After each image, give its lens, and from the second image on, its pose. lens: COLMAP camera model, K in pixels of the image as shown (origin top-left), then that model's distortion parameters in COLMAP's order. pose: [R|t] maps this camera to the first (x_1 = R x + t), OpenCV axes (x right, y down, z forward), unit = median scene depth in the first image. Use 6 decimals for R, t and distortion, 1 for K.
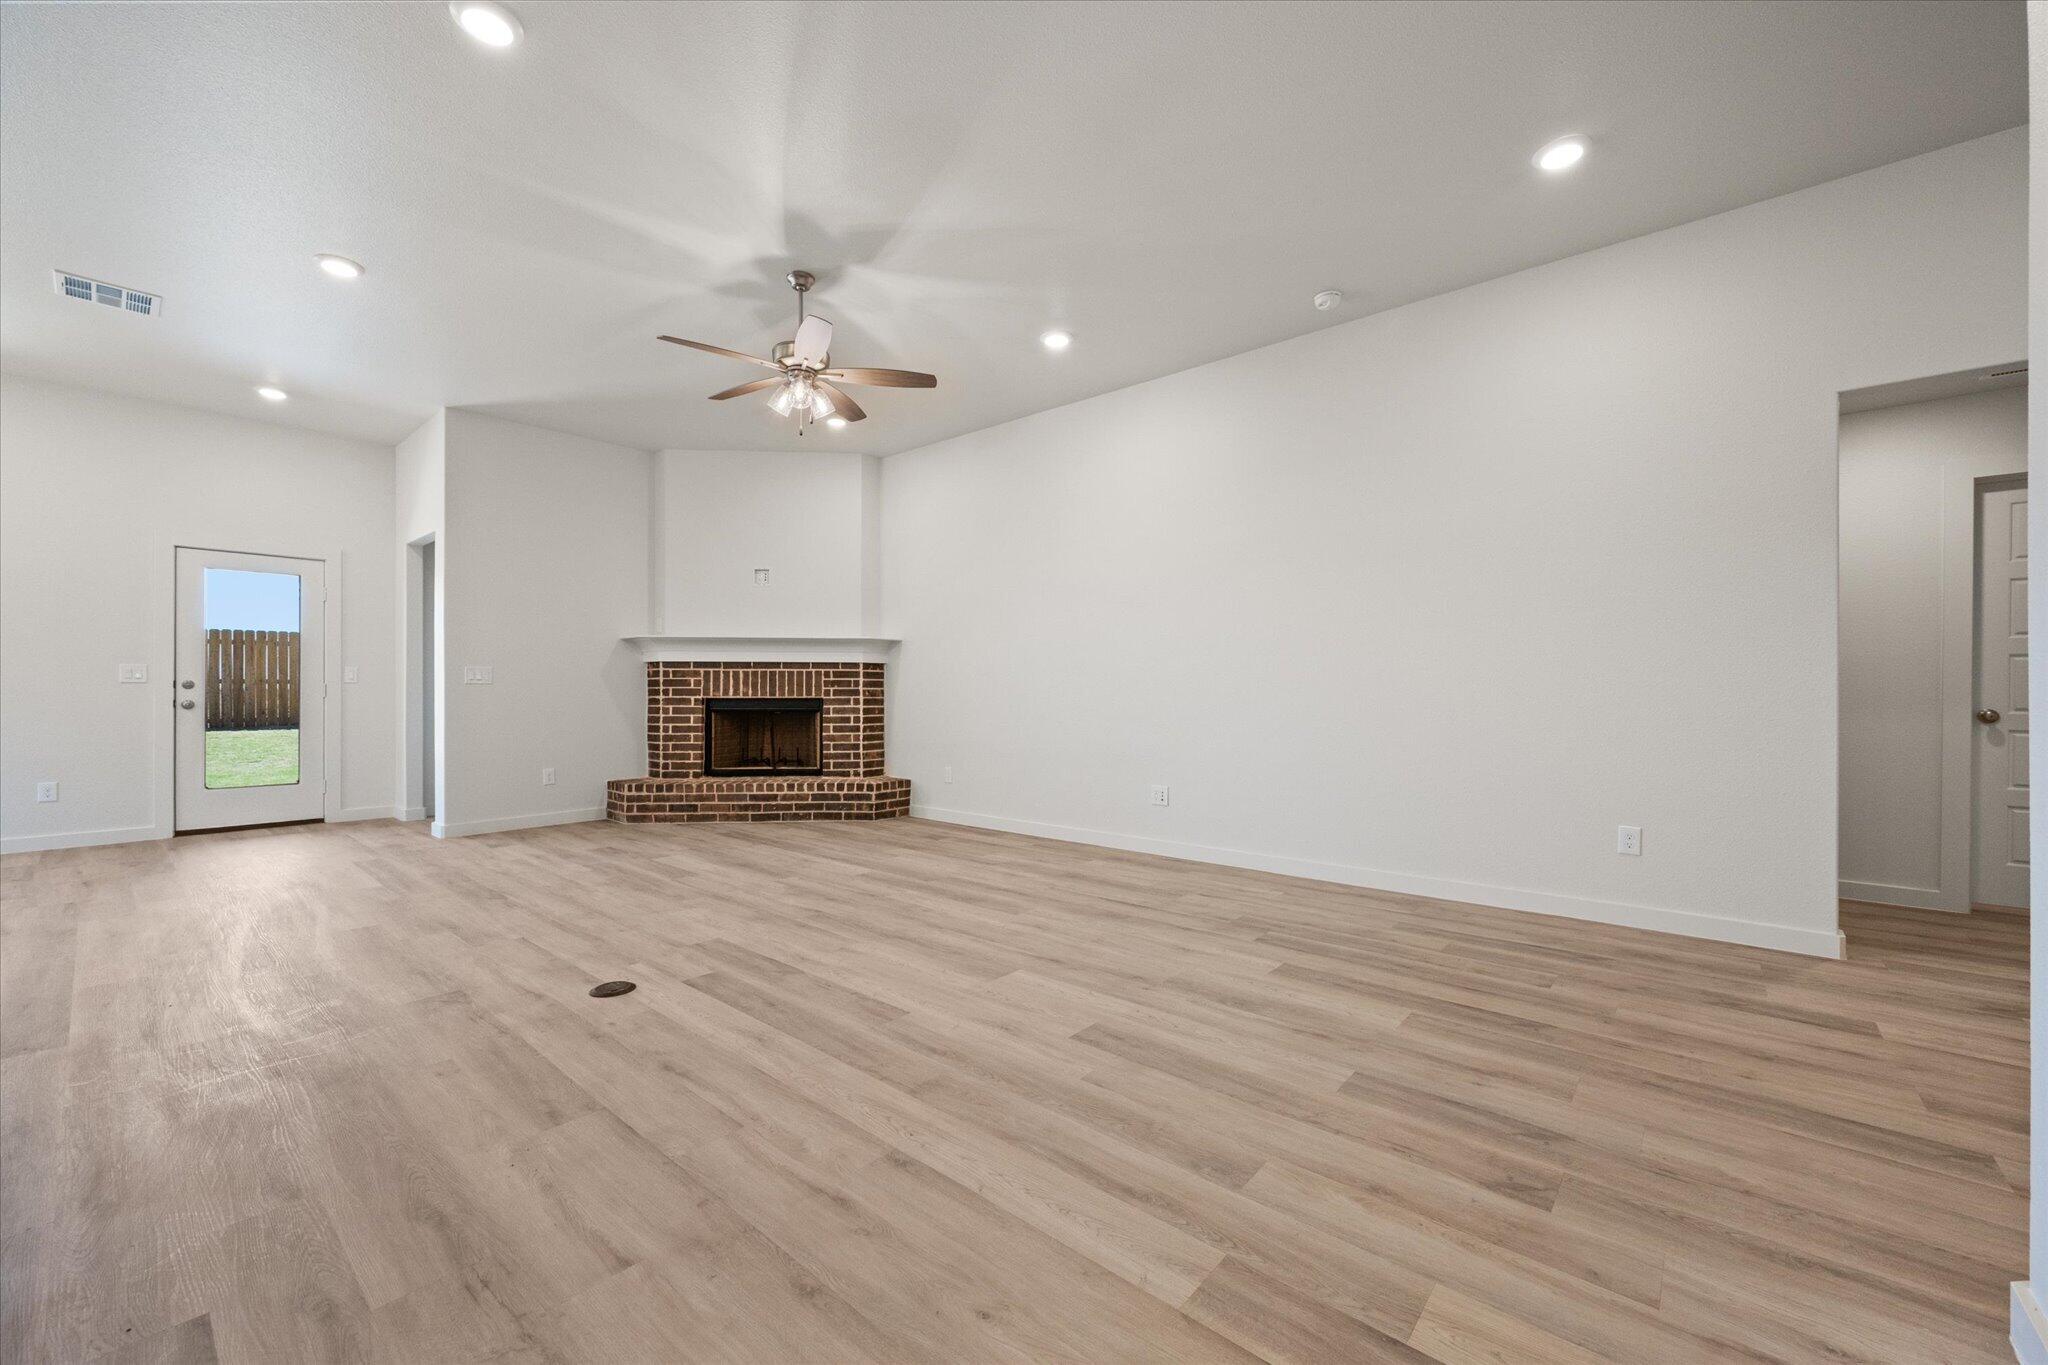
lens RADIAL K [[807.1, 0, 1027.9], [0, 807.1, 688.9], [0, 0, 1]] dist [-0.001716, 0.000323]
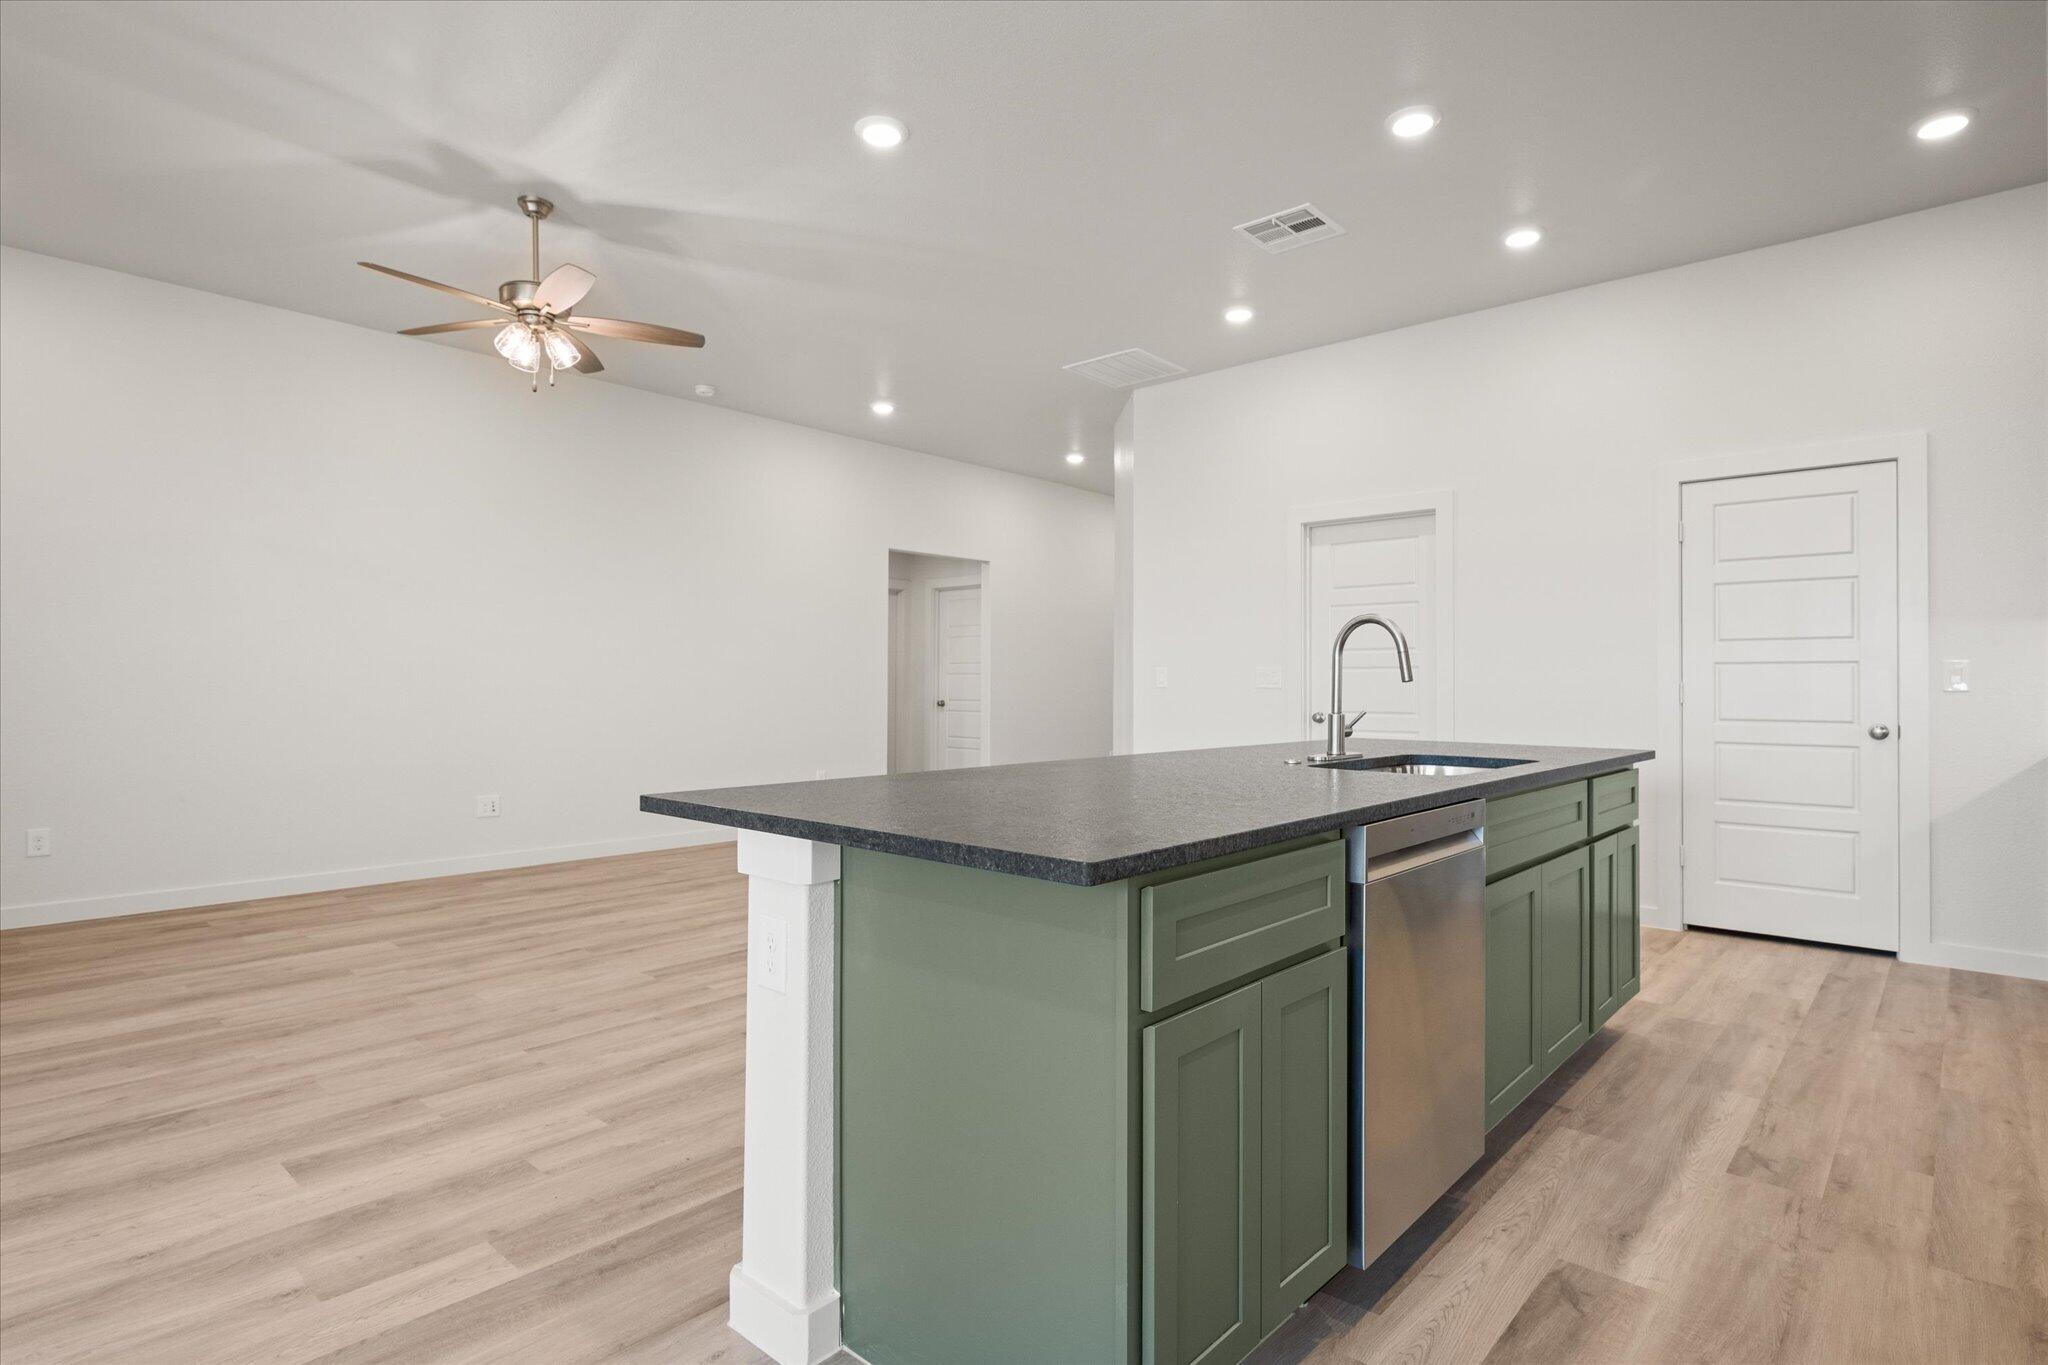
lens RADIAL K [[1045.6, 0, 1029.4], [0, 1045.6, 676.5], [0, 0, 1]] dist [-0.003620, 0.000202]
pose [[0.017858, 0.009187, 0.999798, -0.915421], [-0.007399, 0.999932, -0.009056, -0.010212], [-0.999813, -0.007236, 0.017924, 0.319017]]
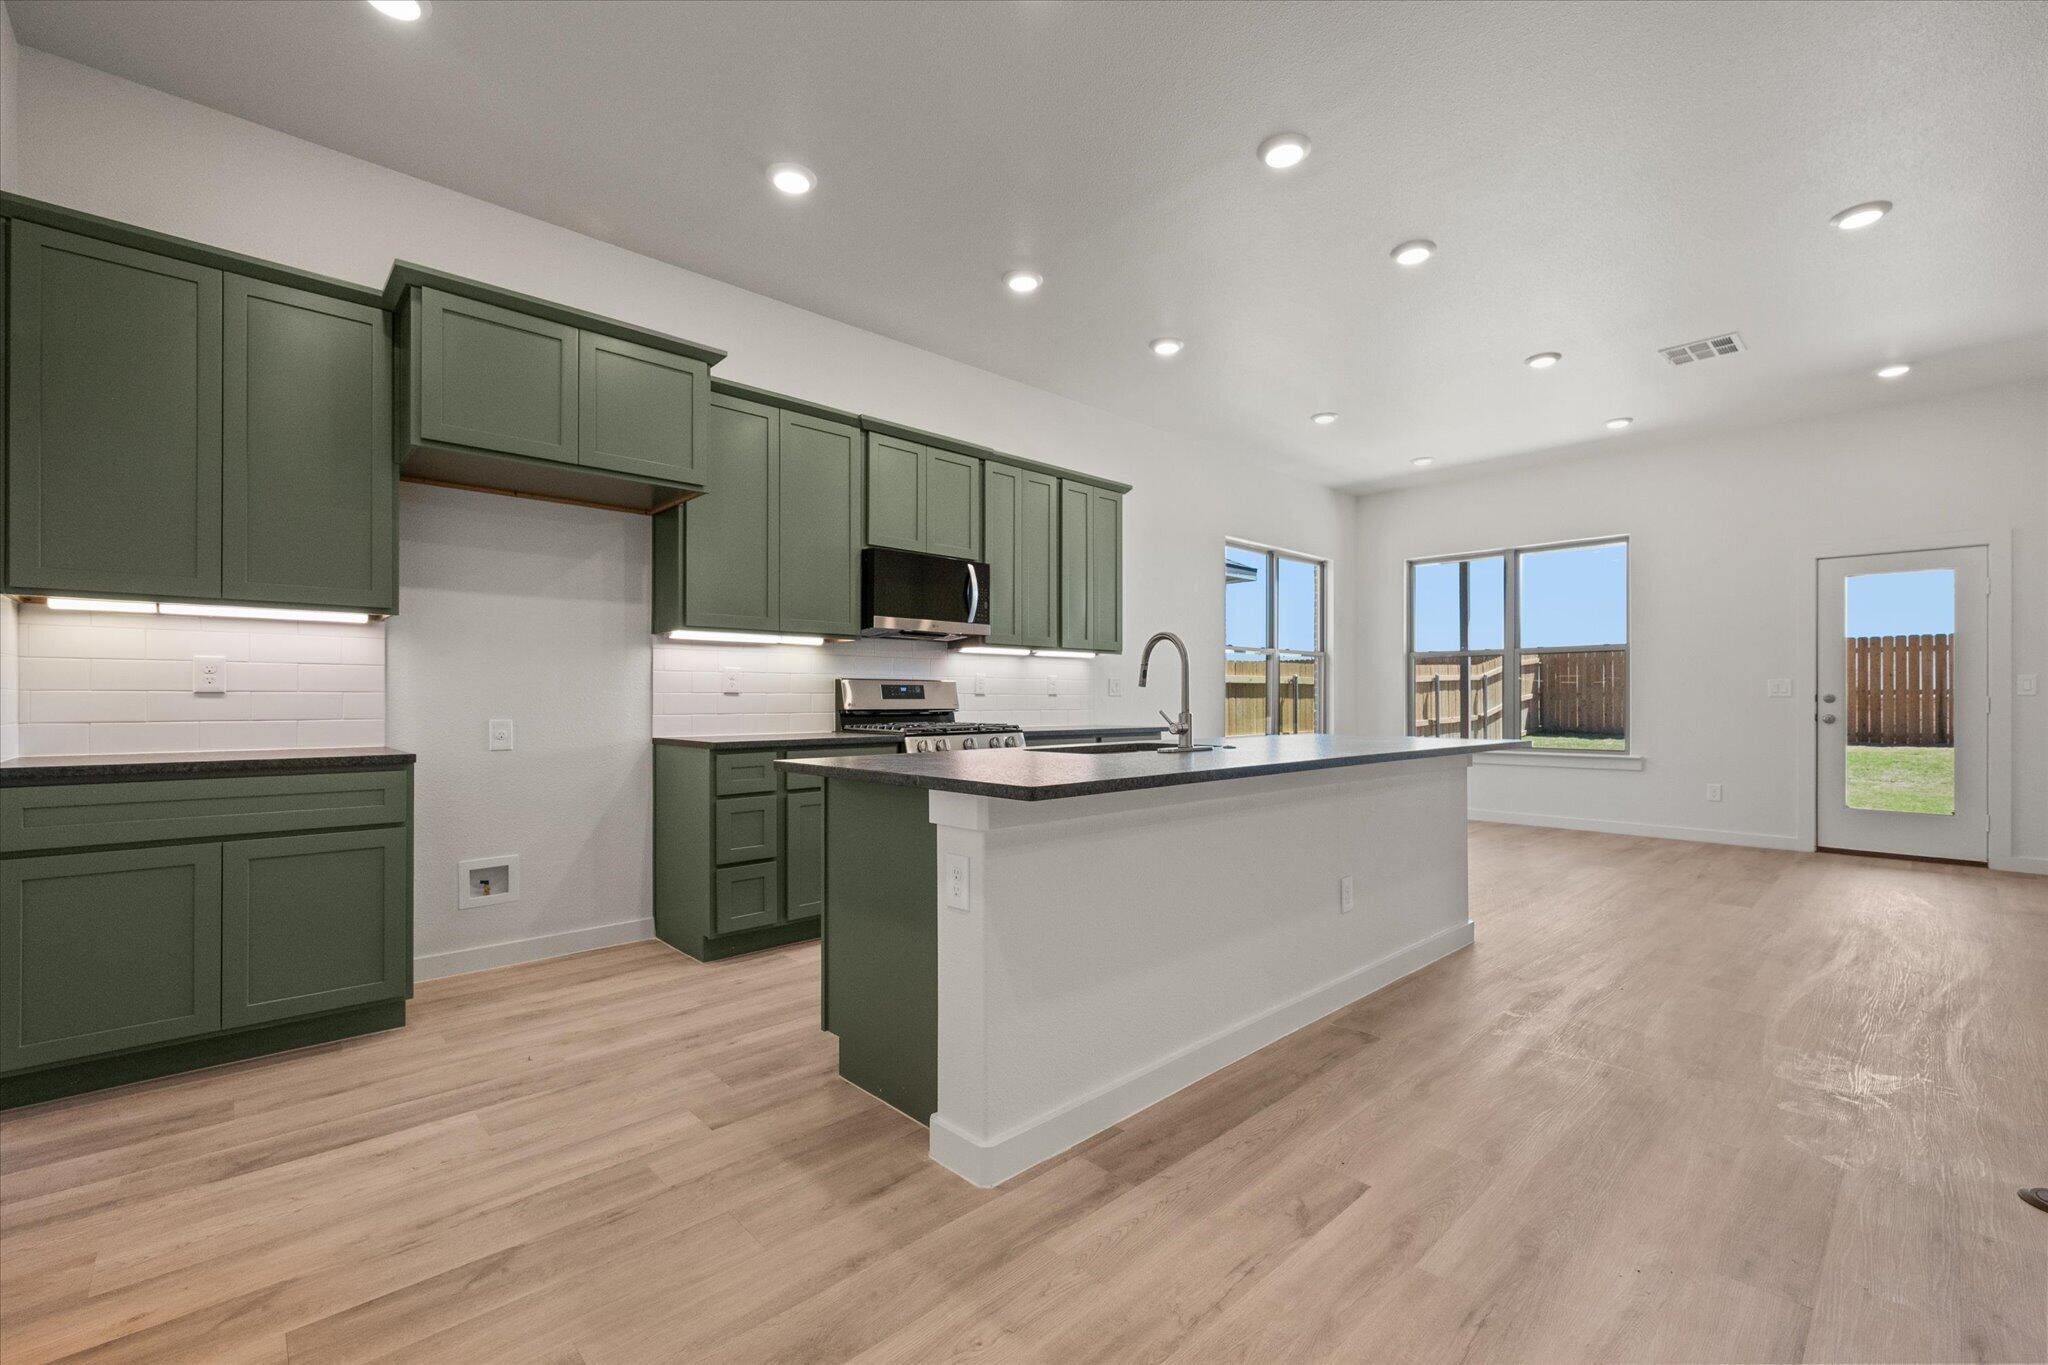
lens RADIAL K [[866.6, 0, 1019.5], [0, 866.6, 699.1], [0, 0, 1]] dist [-0.002330, -0.001022]
pose [[-0.108248, -0.000973, -0.994123, 0.106528], [0.002292, 0.999997, -0.001228, -0.005604], [0.994121, -0.002411, -0.108245, 0.136162]]
